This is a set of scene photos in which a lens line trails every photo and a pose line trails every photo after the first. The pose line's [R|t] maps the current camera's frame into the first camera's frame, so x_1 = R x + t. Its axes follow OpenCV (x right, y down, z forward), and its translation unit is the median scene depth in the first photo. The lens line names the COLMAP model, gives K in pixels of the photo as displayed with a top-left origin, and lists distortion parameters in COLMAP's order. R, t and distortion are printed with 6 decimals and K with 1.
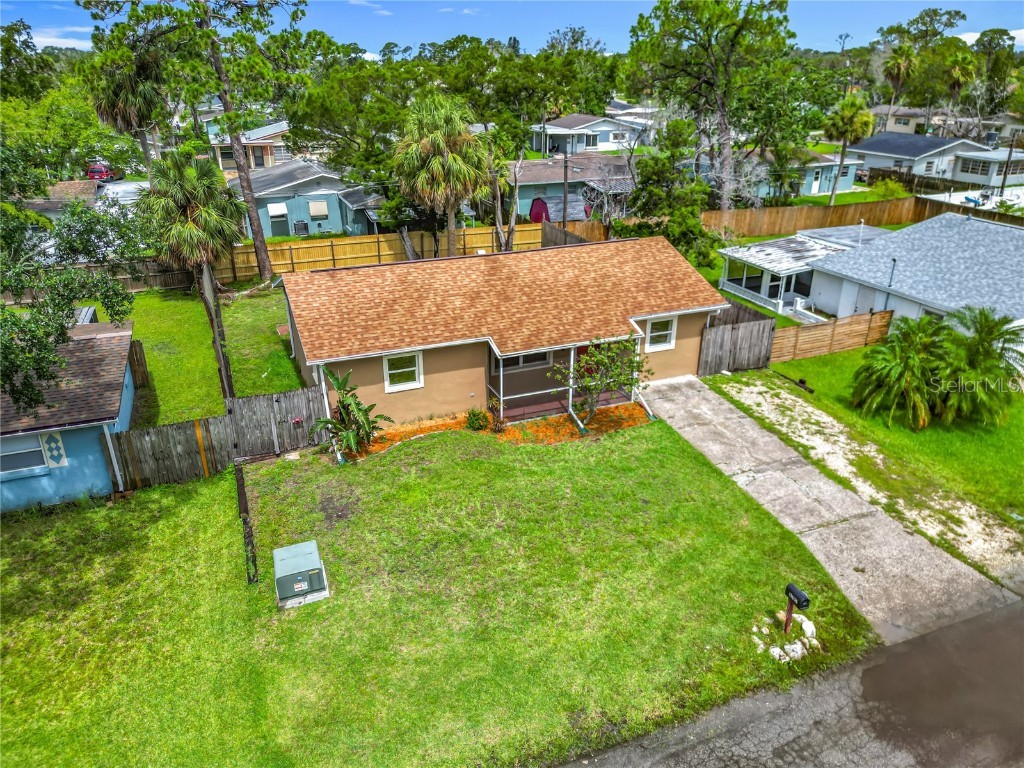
lens RADIAL K [[741.5, 0, 506.4], [0, 741.5, 386.3], [0, 0, 1]] dist [0.065524, -0.072948]
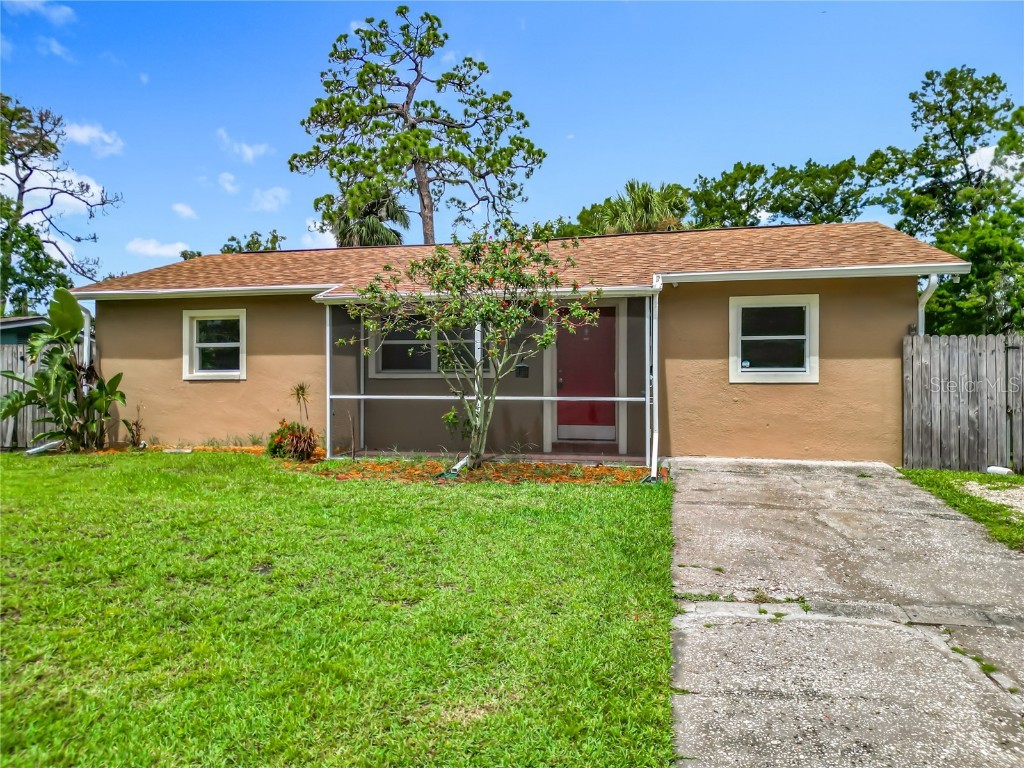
lens RADIAL K [[741.5, 0, 506.4], [0, 741.5, 386.3], [0, 0, 1]] dist [0.065524, -0.072948]
pose [[0.804680, -0.005197, -0.593686, 0.379135], [-0.240022, 0.911755, -0.333305, 0.145805], [0.543029, 0.410701, 0.732424, 0.700716]]
